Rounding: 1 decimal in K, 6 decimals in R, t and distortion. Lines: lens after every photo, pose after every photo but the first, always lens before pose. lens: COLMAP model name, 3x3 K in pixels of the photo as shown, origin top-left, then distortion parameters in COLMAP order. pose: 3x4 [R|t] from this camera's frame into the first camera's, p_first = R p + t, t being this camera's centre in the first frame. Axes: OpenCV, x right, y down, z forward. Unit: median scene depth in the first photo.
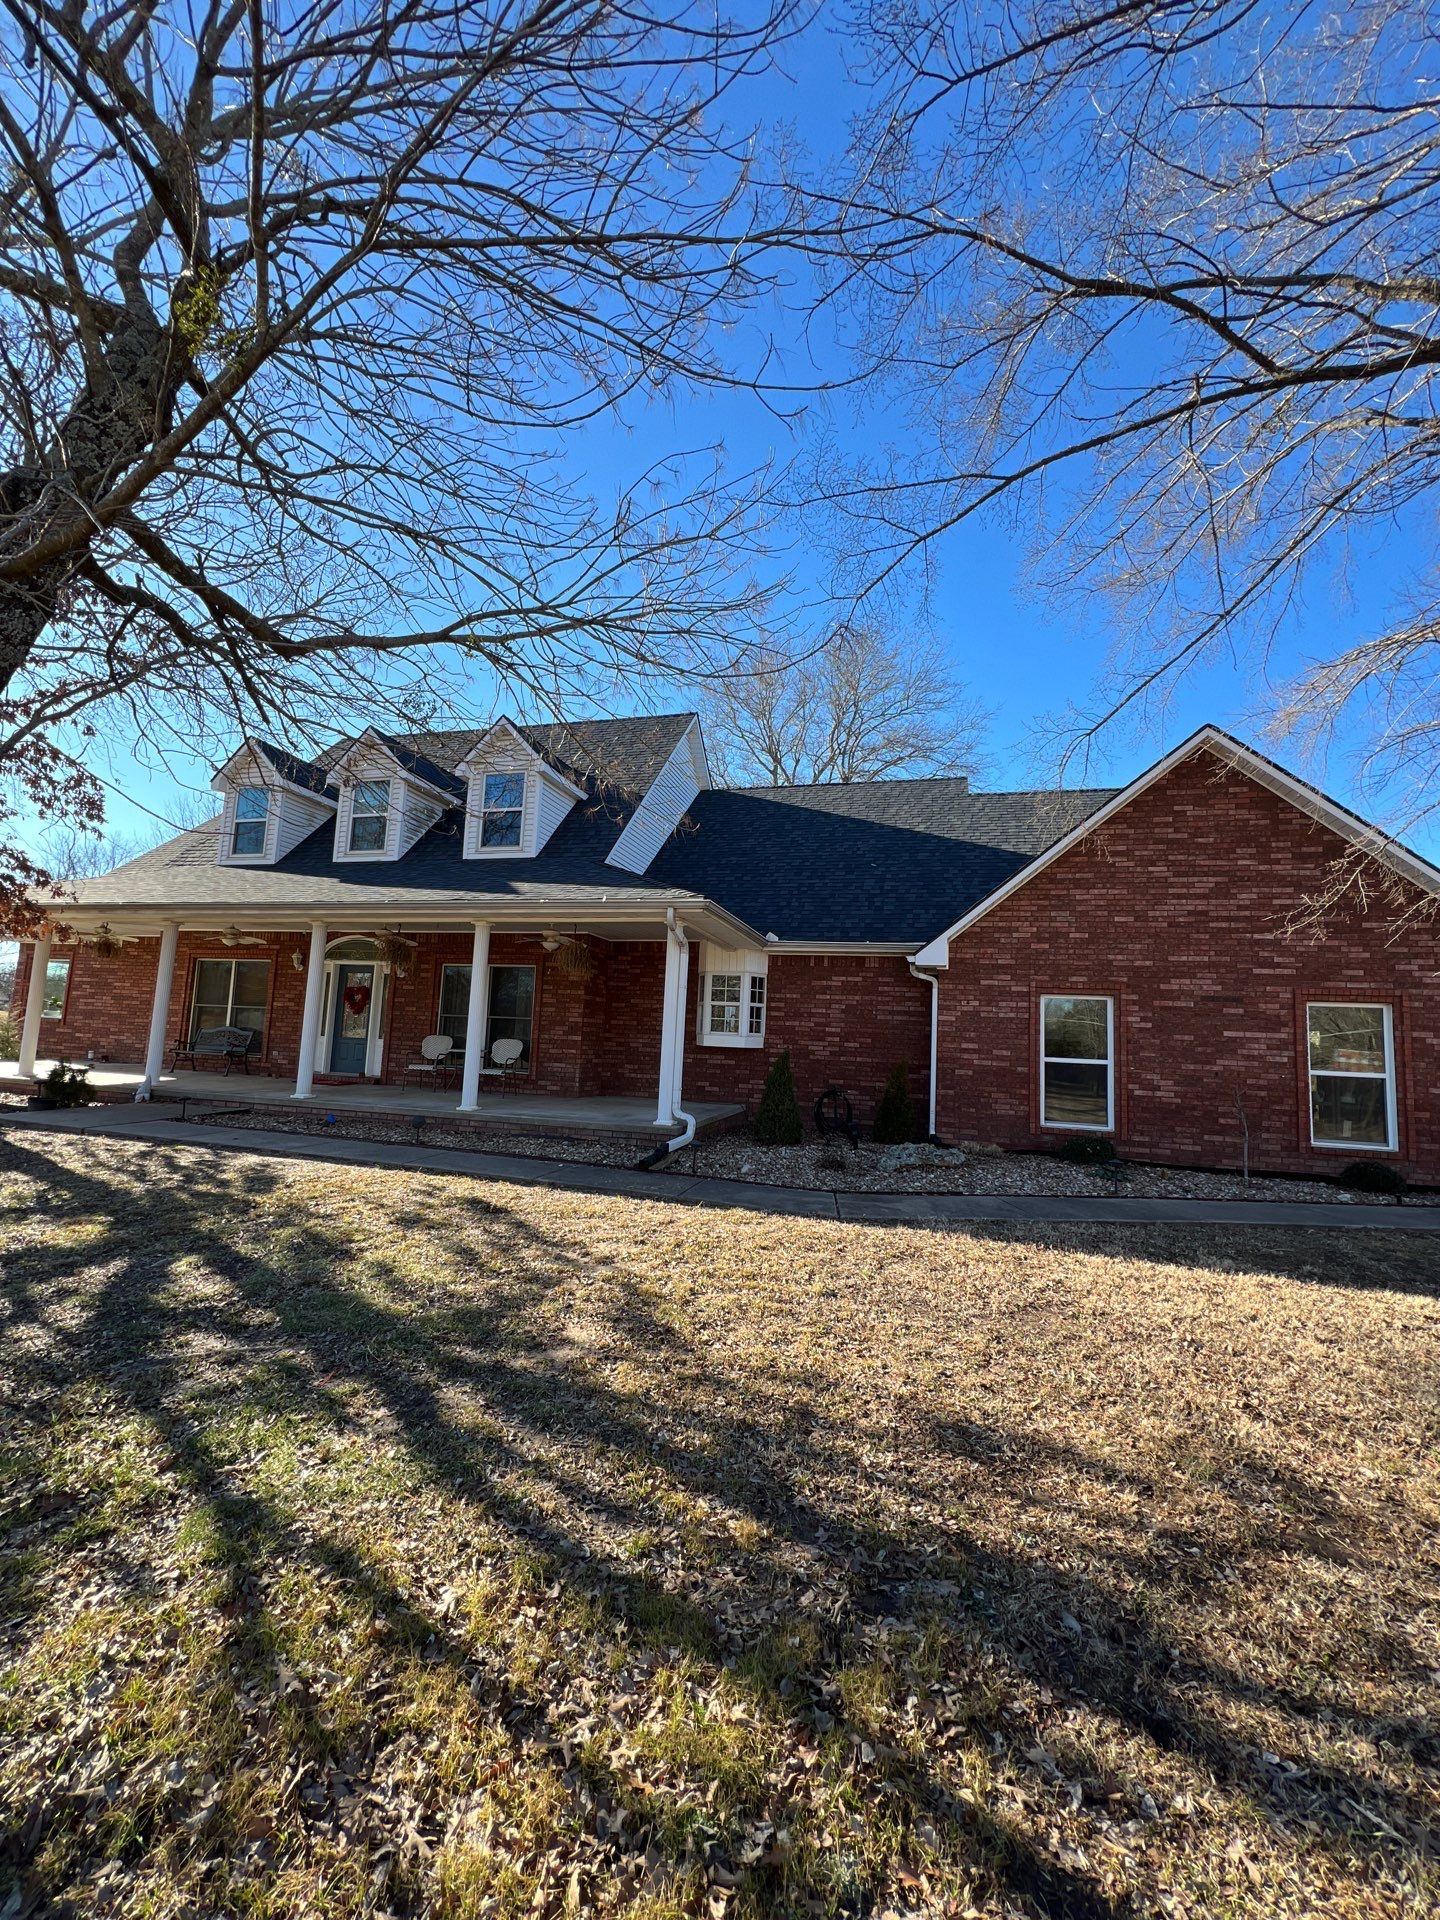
lens RADIAL K [[773.6, 0, 708.3], [0, 773.6, 962.0], [0, 0, 1]] dist [-0.004646, 0.001732]
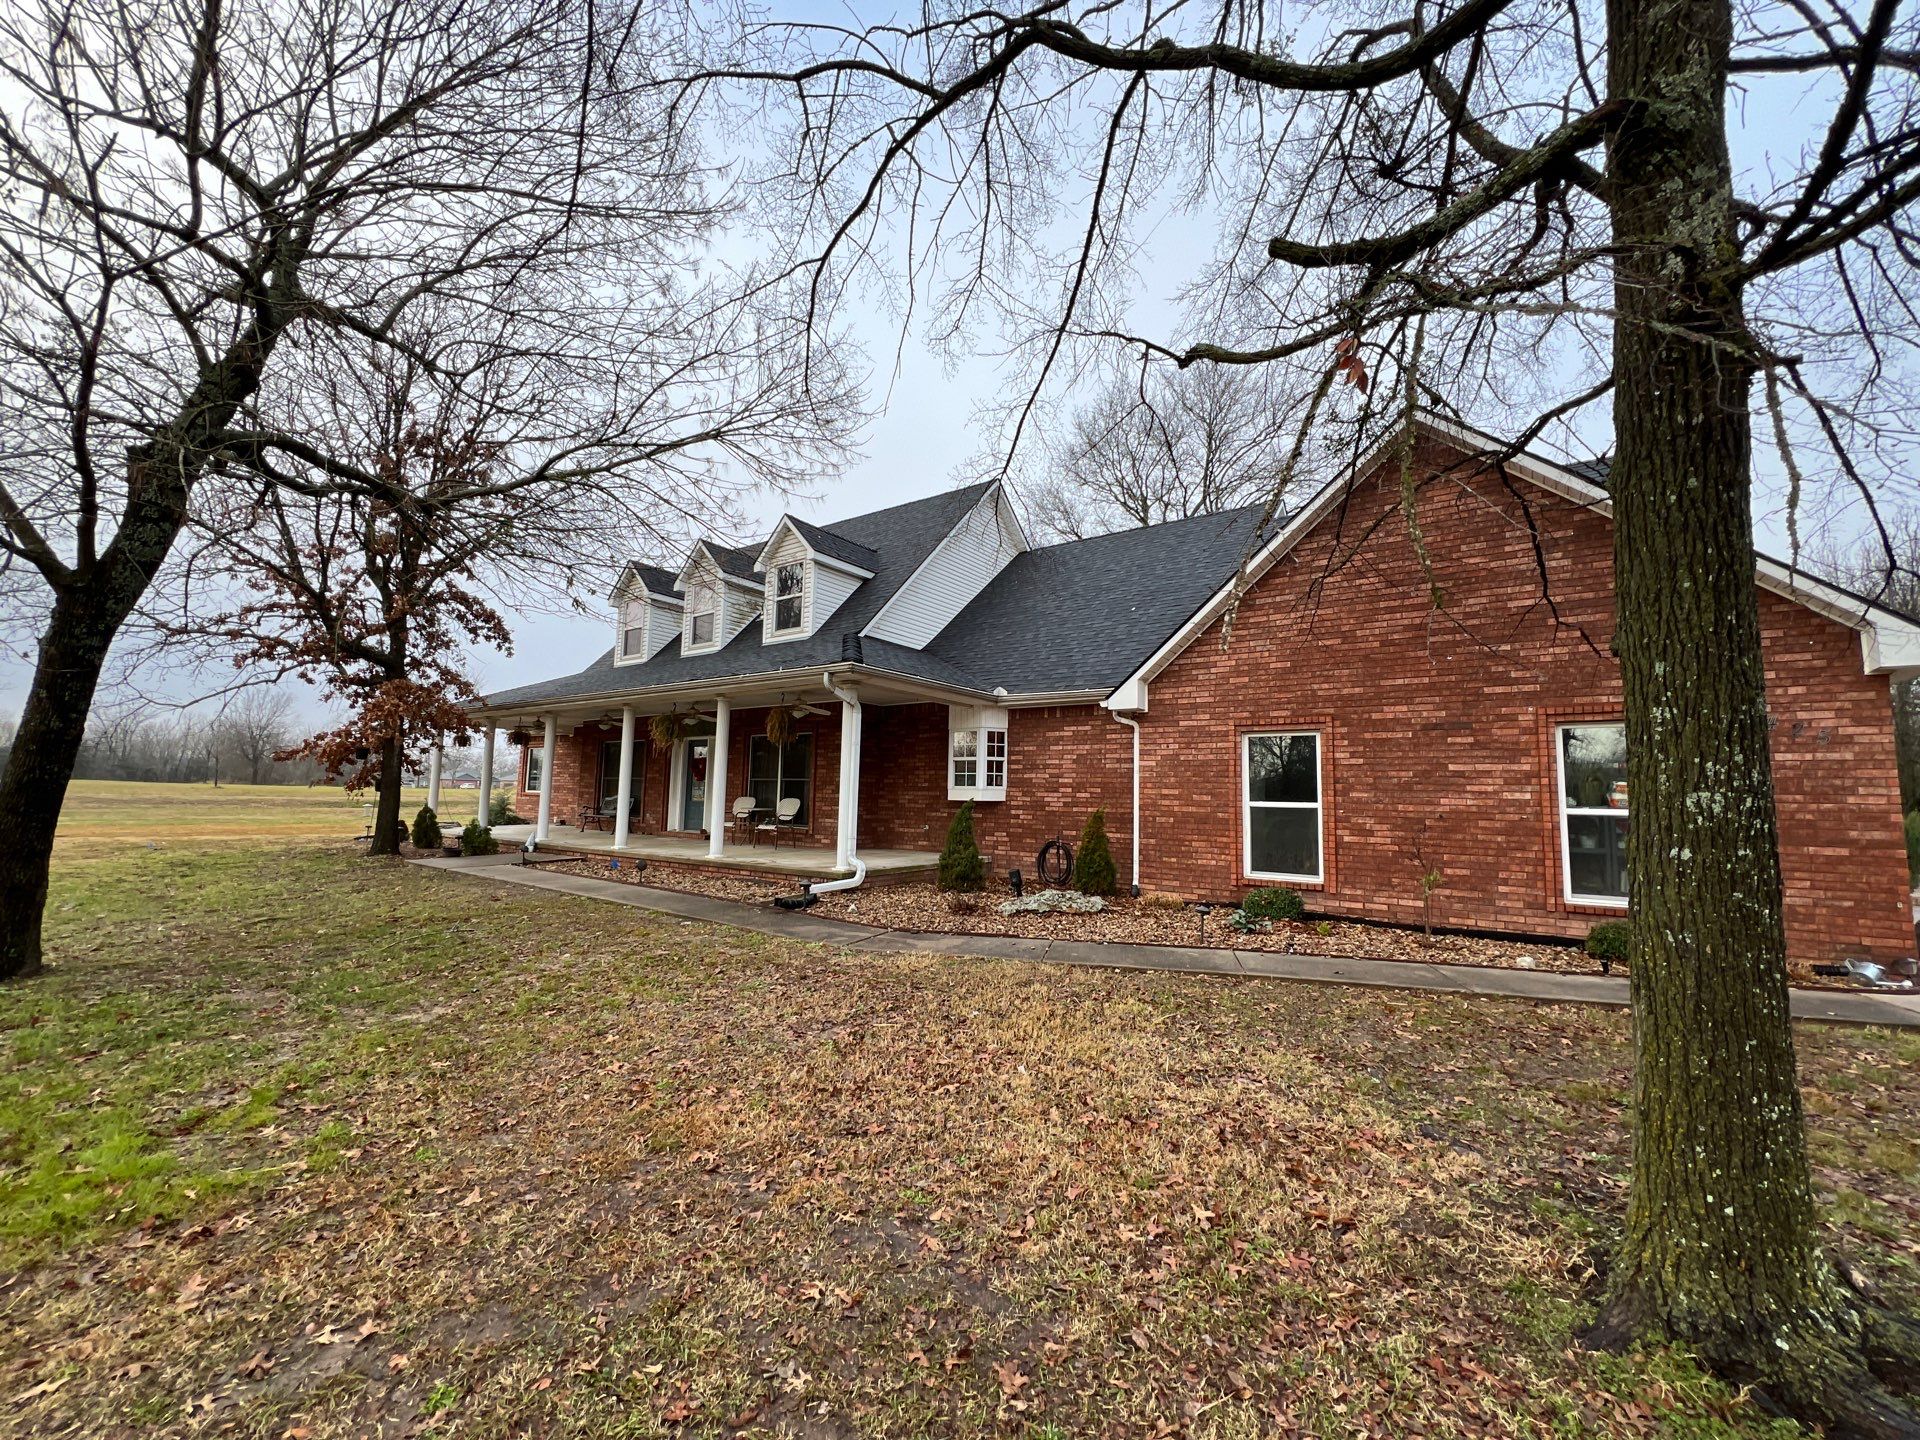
lens RADIAL K [[773.6, 0, 958.9], [0, 773.6, 719.4], [0, 0, 1]] dist [-0.004646, 0.001732]
pose [[0.936223, -0.061231, -0.346032, 0.426241], [0.057531, 0.998124, -0.020965, 0.025335], [0.346666, -0.000279, 0.937989, 0.025908]]
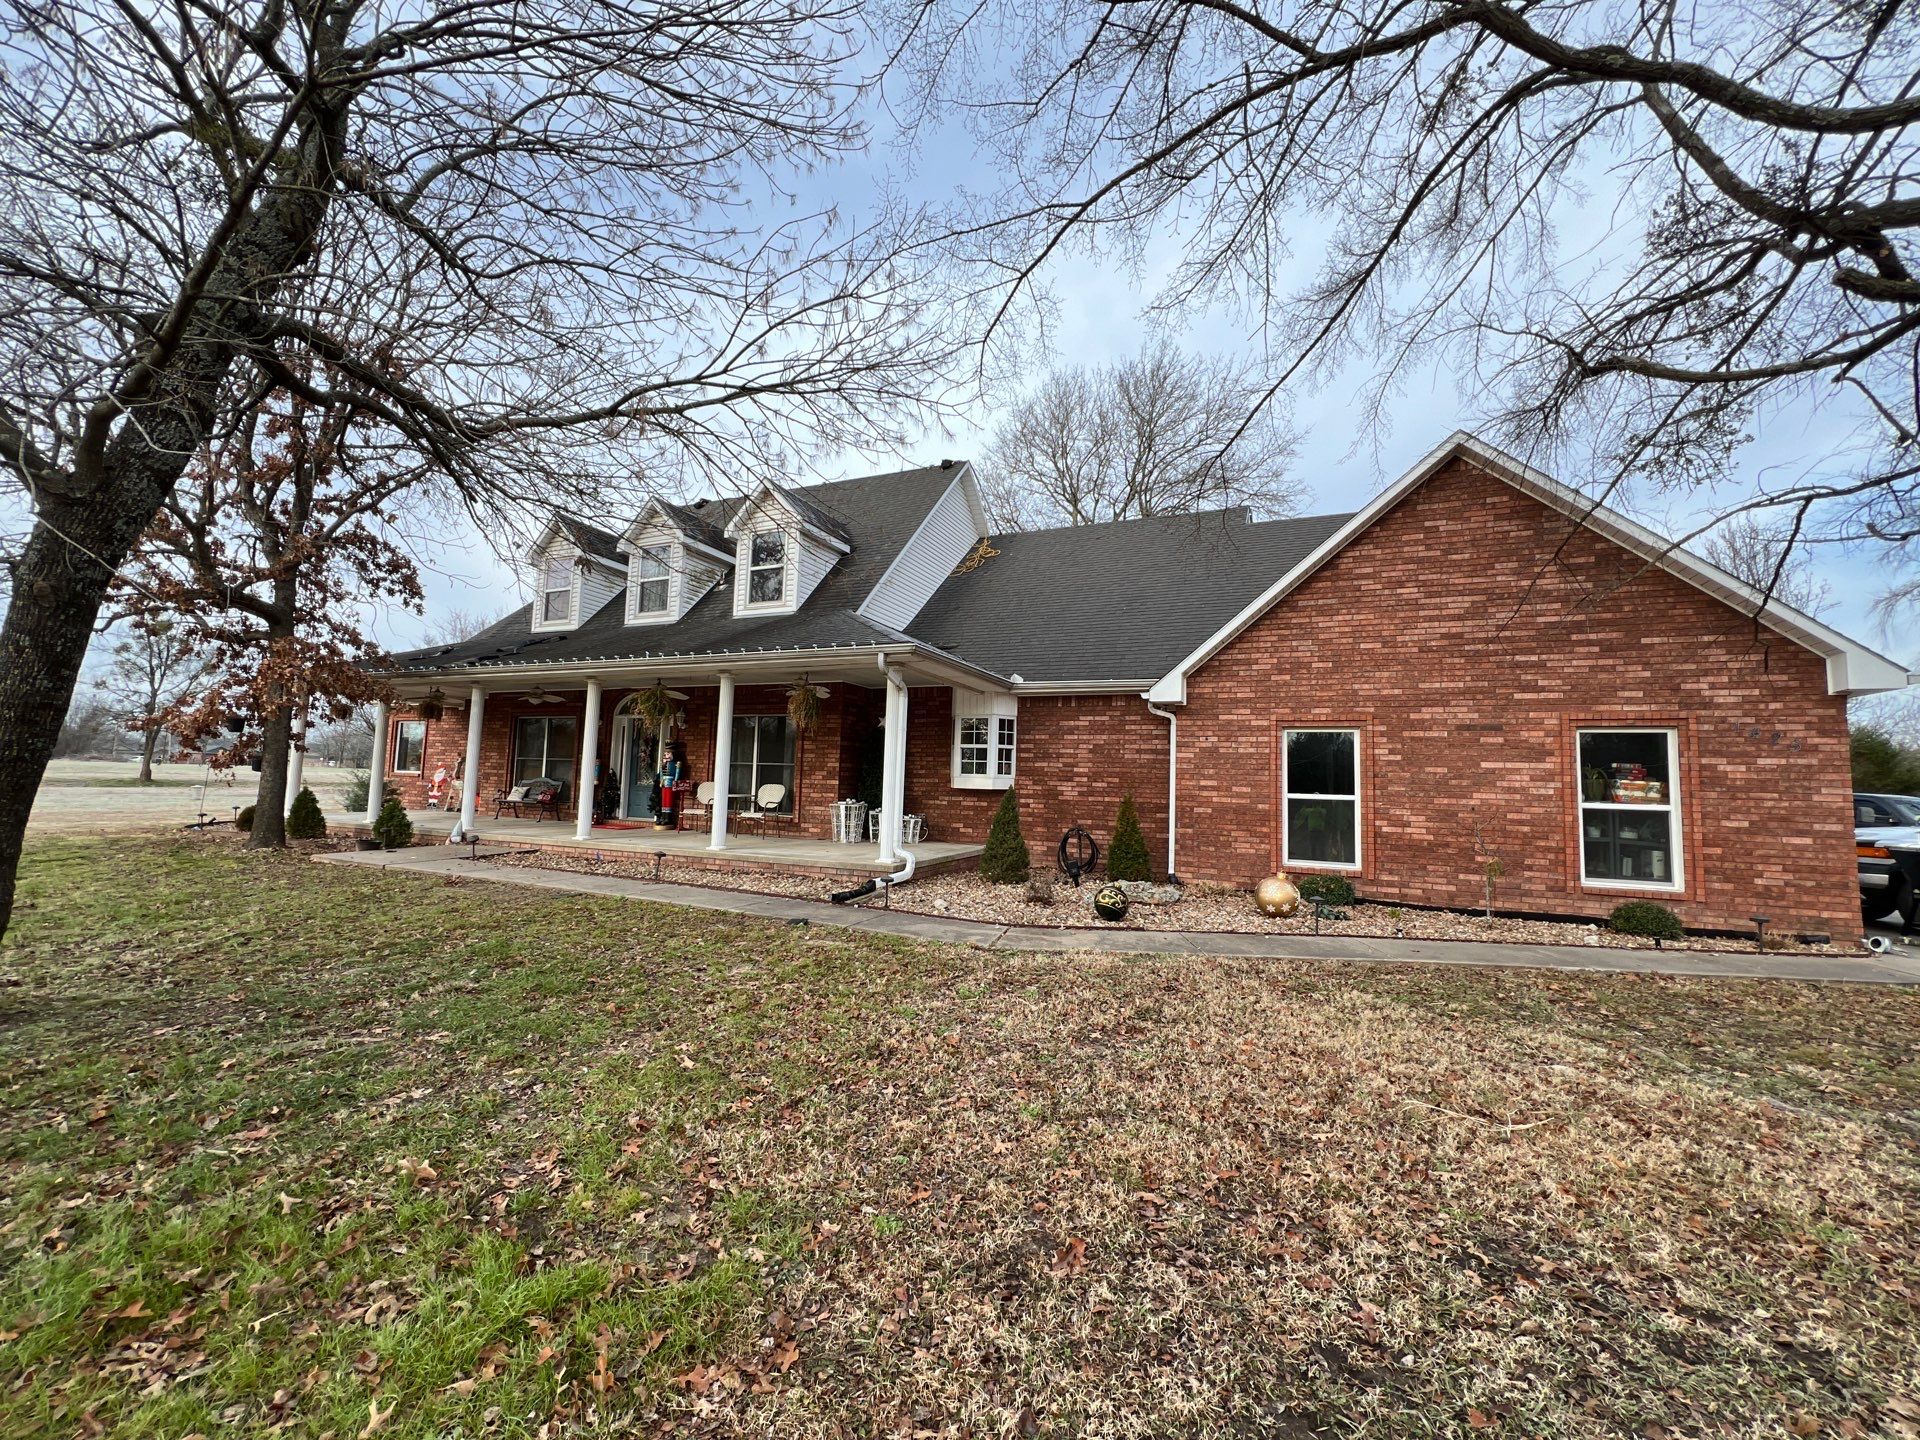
lens RADIAL K [[773.6, 0, 954.7], [0, 773.6, 720.5], [0, 0, 1]] dist [-0.004646, 0.001732]
pose [[0.988473, -0.027593, -0.148861, 0.168553], [0.029426, 0.999516, 0.010129, 0.010681], [0.148510, -0.014393, 0.988806, -0.007772]]
